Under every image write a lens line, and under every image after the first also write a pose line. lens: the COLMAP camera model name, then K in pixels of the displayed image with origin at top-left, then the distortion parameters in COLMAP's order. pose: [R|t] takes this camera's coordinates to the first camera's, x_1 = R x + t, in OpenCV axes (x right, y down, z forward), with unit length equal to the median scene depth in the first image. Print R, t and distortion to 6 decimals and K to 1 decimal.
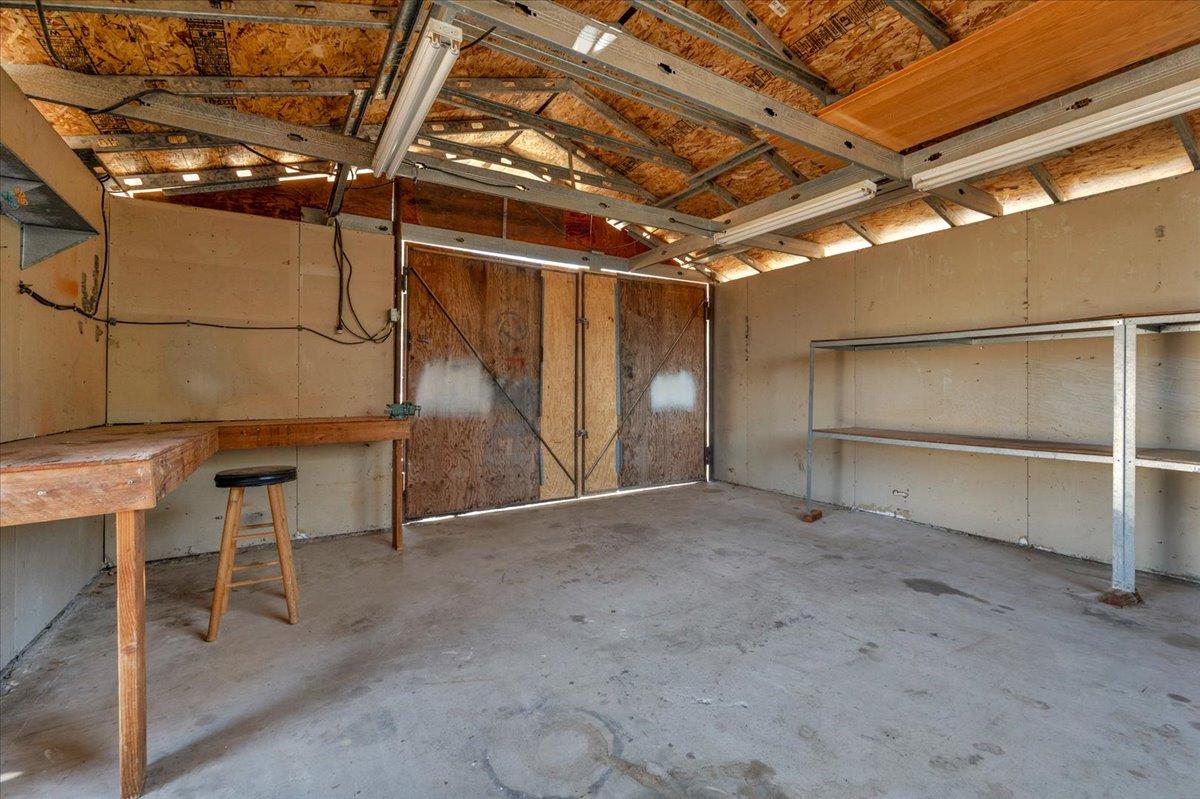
lens RADIAL K [[498.7, 0, 617.5], [0, 498.7, 400.6], [0, 0, 1]] dist [0.001505, -0.000060]
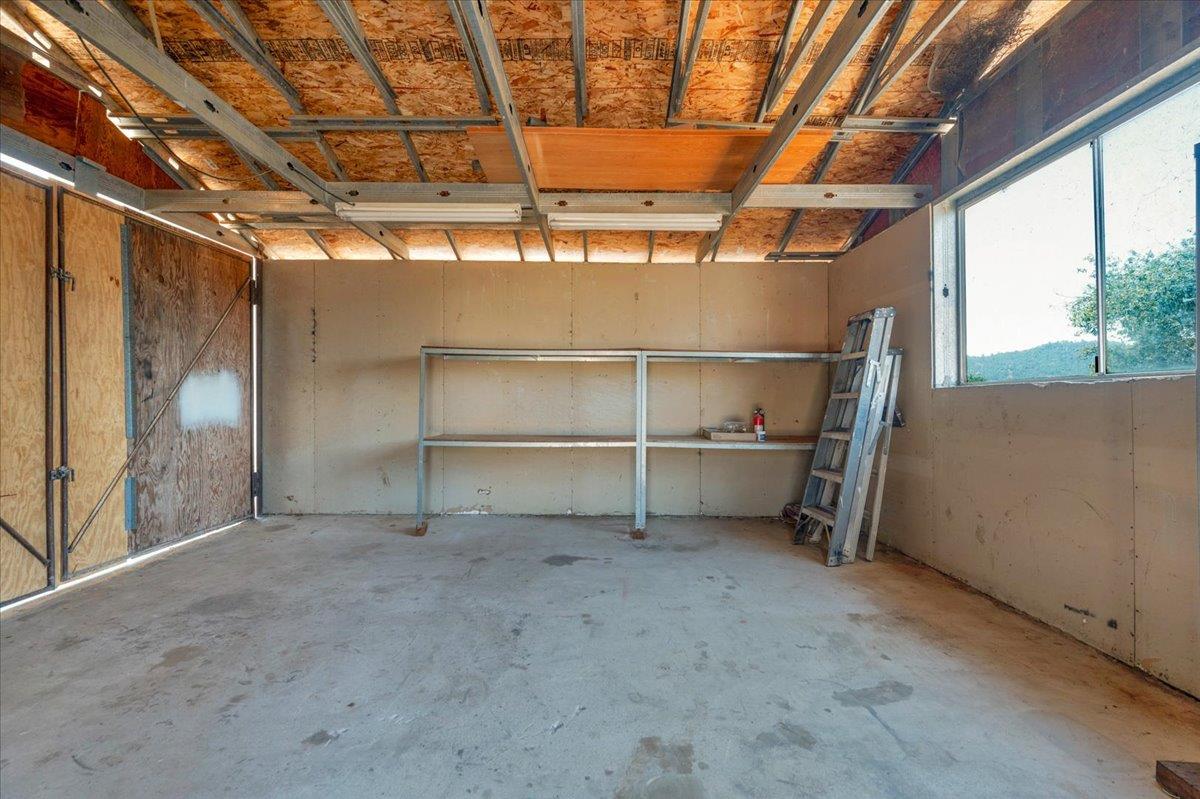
lens RADIAL K [[534.0, 0, 551.9], [0, 534.0, 418.3], [0, 0, 1]] dist [-0.001137, -0.000086]
pose [[0.530152, -0.030653, 0.847348, -0.325069], [0.018502, 0.999527, 0.024582, -0.001918], [-0.847701, 0.002645, 0.530468, 0.228680]]
